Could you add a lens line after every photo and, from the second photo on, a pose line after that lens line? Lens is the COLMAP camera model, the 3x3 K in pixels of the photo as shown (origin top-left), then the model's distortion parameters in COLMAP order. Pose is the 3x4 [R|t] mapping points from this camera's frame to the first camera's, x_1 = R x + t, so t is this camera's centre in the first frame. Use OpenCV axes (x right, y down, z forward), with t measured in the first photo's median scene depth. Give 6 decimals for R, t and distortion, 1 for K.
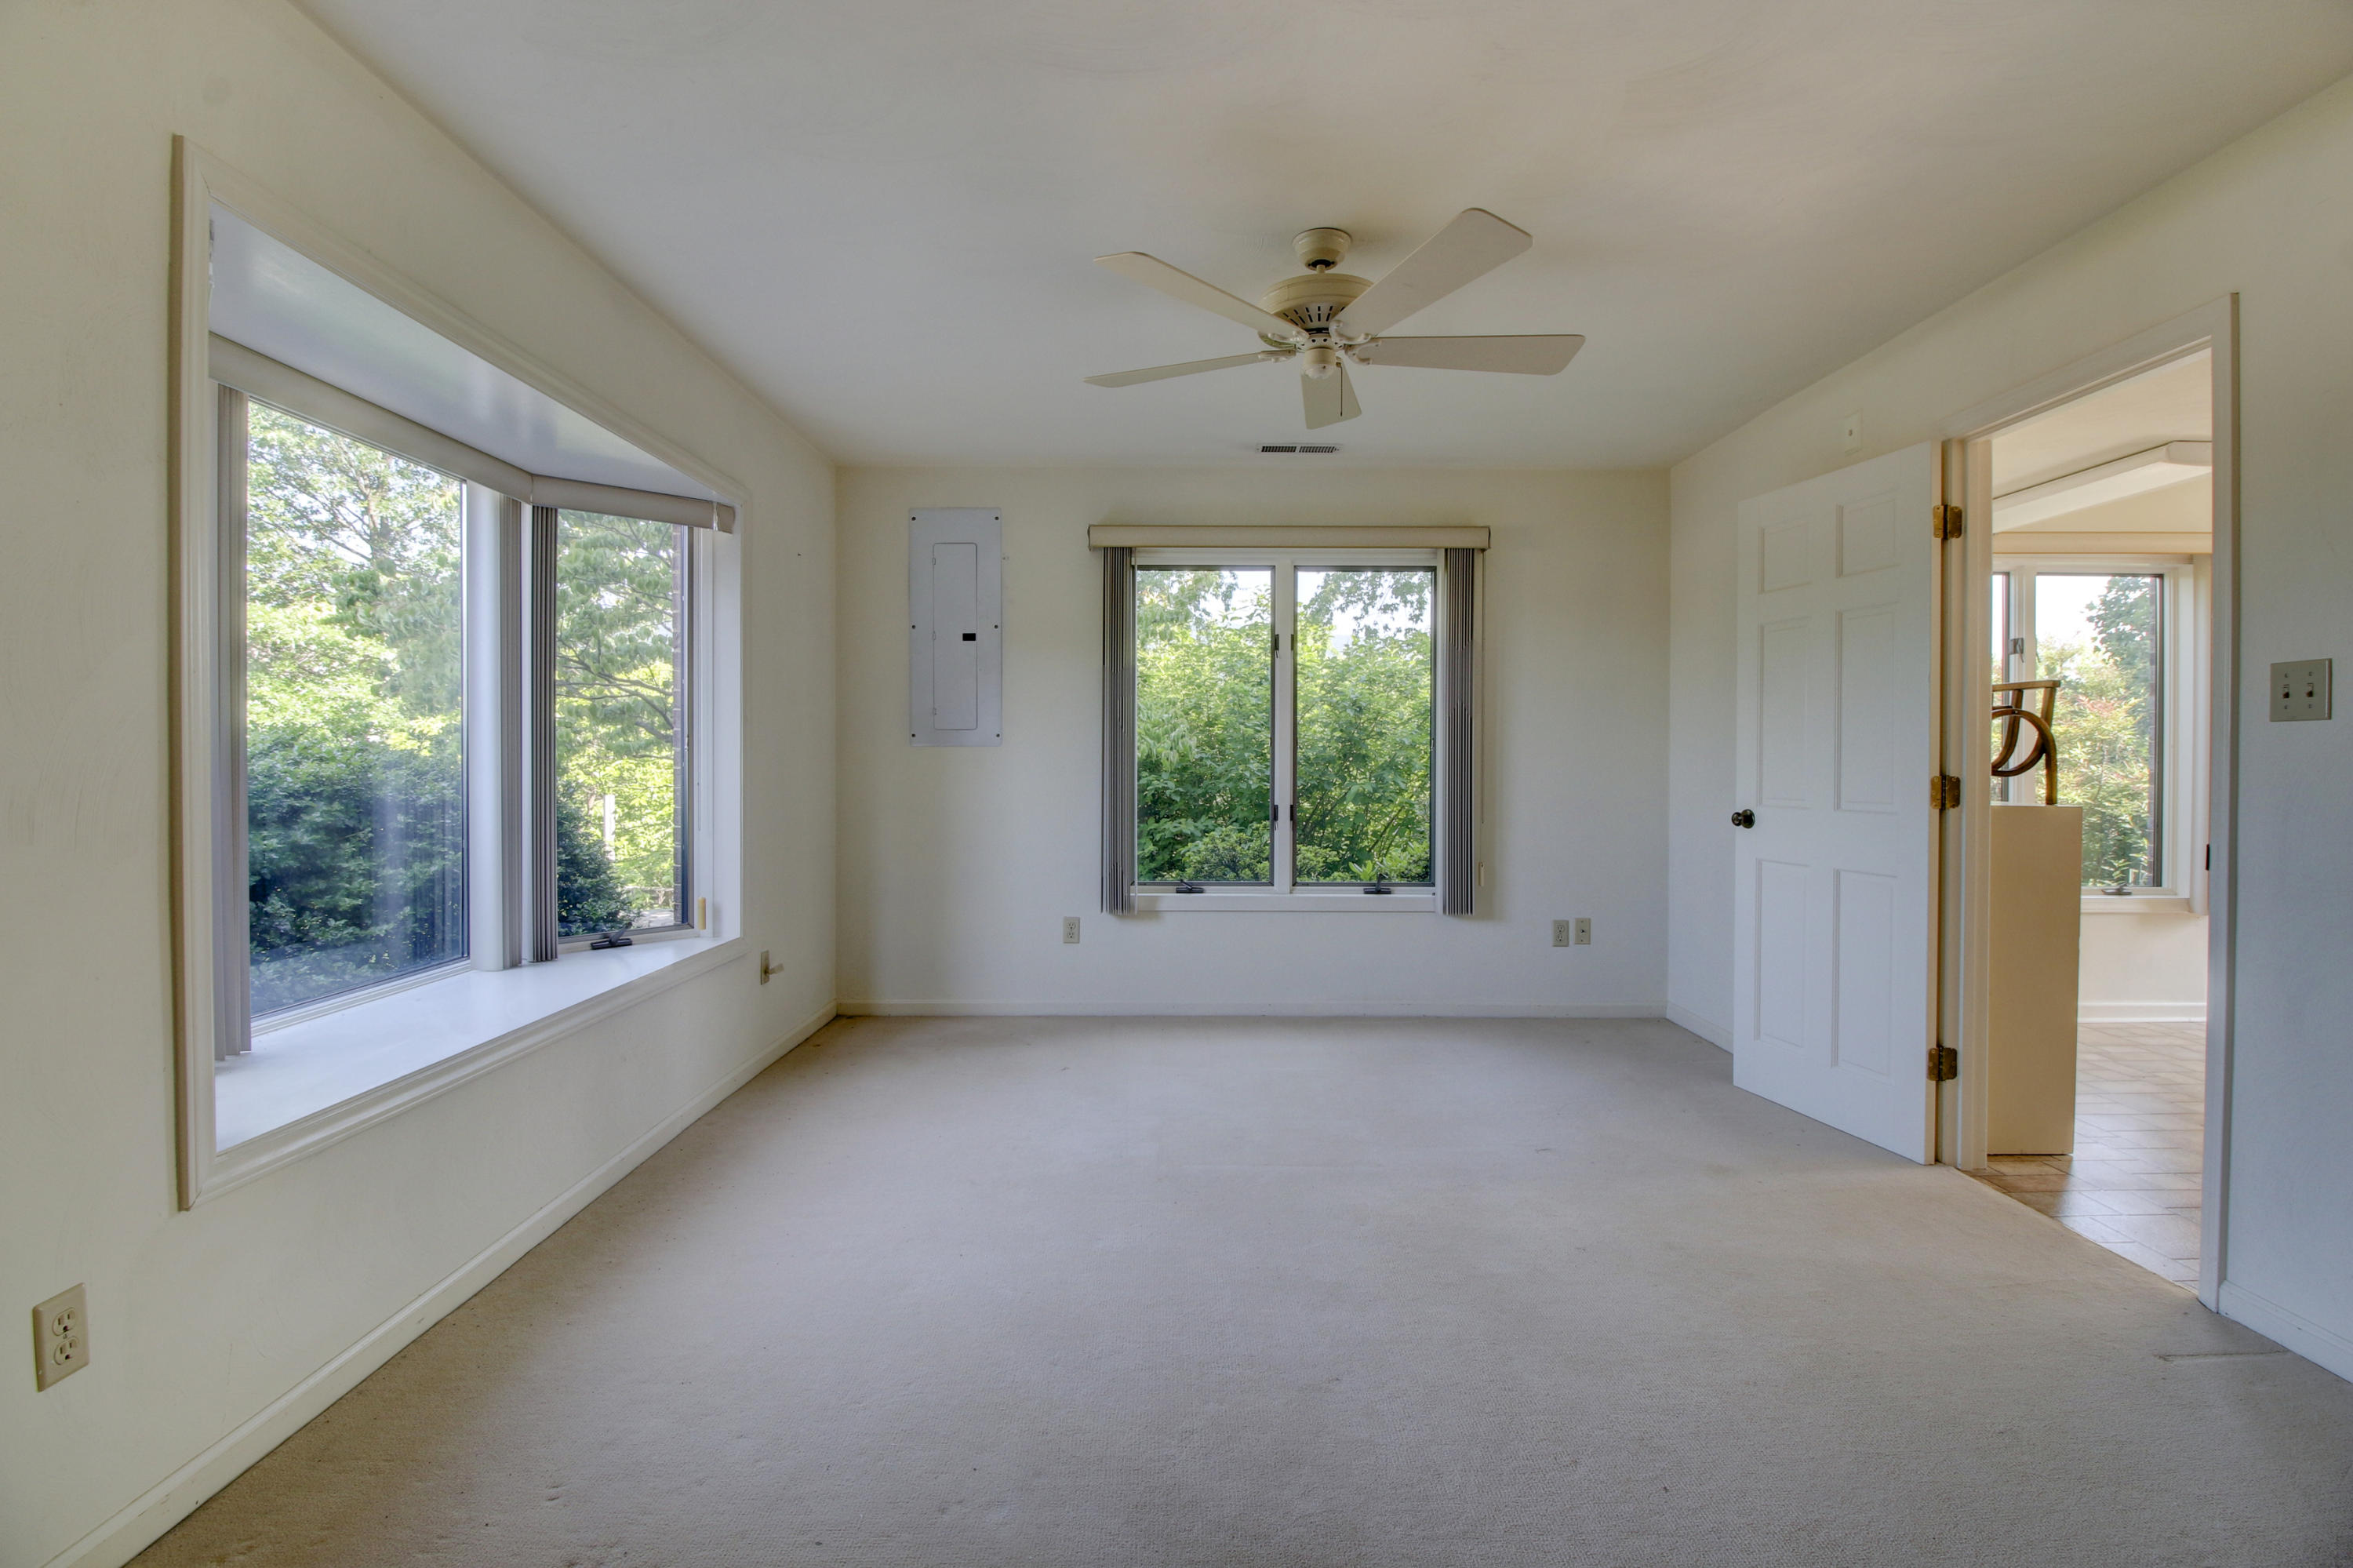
lens RADIAL K [[1087.1, 0, 1178.9], [0, 1087.1, 763.7], [0, 0, 1]] dist [0.005564, -0.015075]
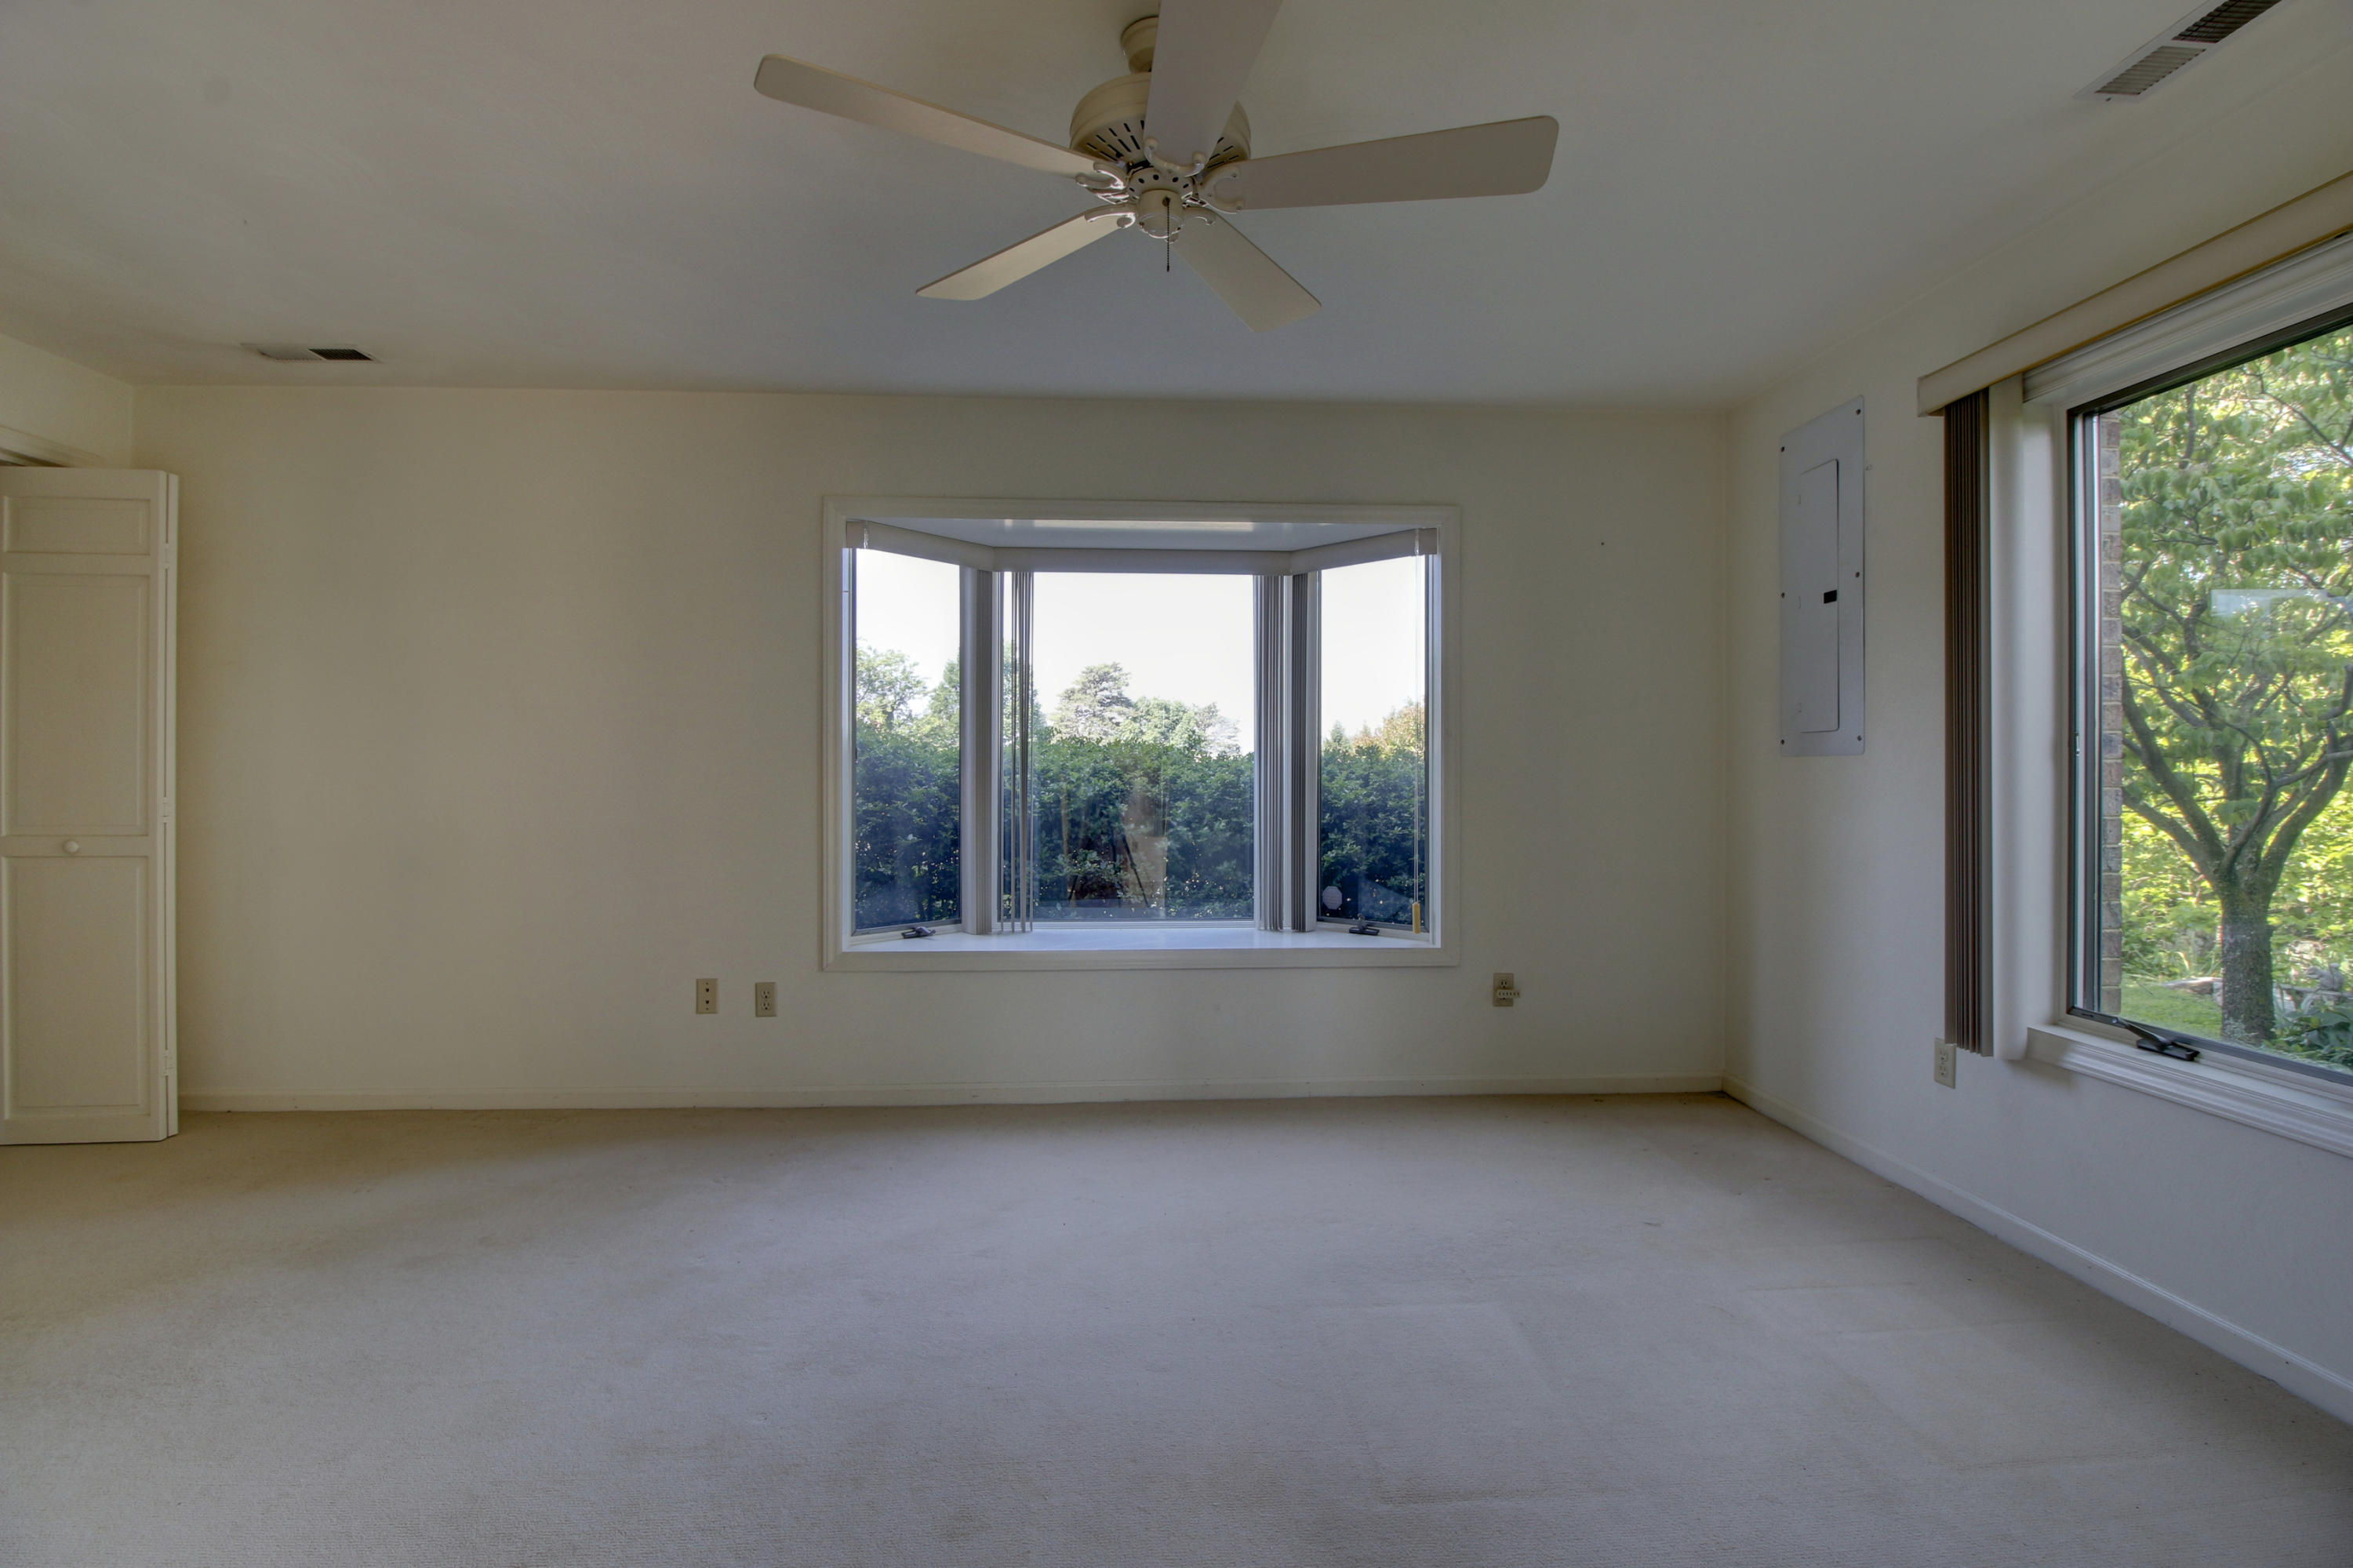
lens RADIAL K [[1087.1, 0, 1178.9], [0, 1087.1, 763.7], [0, 0, 1]] dist [0.005564, -0.015075]
pose [[0.038610, -0.009413, -0.999210, 0.477564], [-0.011715, 0.999883, -0.009872, 0.000750], [0.999186, 0.012087, 0.038496, 0.562316]]
